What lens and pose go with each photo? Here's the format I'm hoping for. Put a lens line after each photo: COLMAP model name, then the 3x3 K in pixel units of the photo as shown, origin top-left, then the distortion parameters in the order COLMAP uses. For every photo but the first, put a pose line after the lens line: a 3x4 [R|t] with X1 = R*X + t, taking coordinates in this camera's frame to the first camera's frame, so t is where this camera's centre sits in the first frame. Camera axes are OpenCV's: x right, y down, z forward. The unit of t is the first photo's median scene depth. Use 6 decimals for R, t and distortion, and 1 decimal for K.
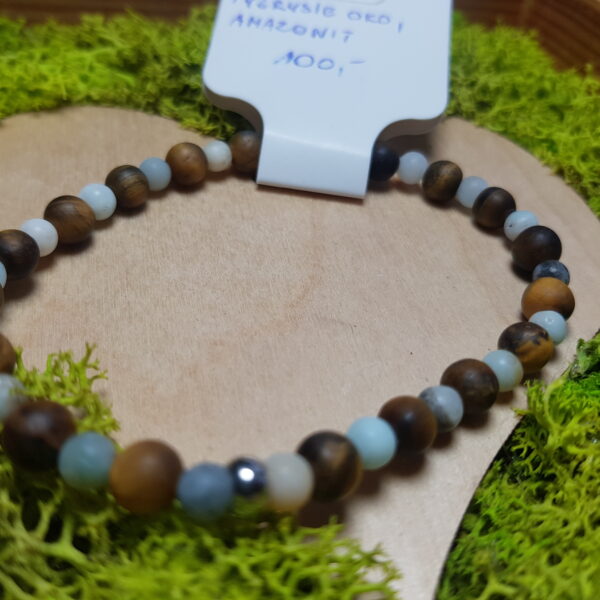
lens RADIAL K [[598.3, 0, 300.0], [0, 598.3, 300.0], [0, 0, 1]] dist [0.124002, -0.182784]
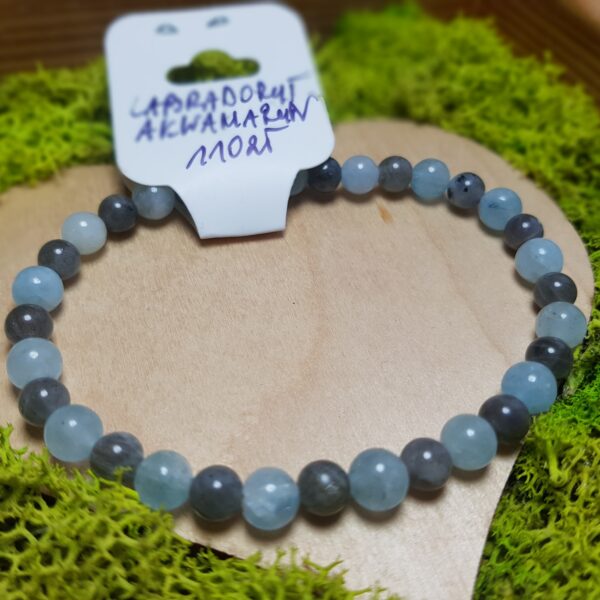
lens RADIAL K [[598.3, 0, 300.0], [0, 598.3, 300.0], [0, 0, 1]] dist [0.124002, -0.182784]
pose [[0.992362, -0.118970, 0.032630, -0.045390], [0.115681, 0.989303, 0.088866, -0.198042], [-0.042854, -0.084413, 0.995509, -0.081376]]
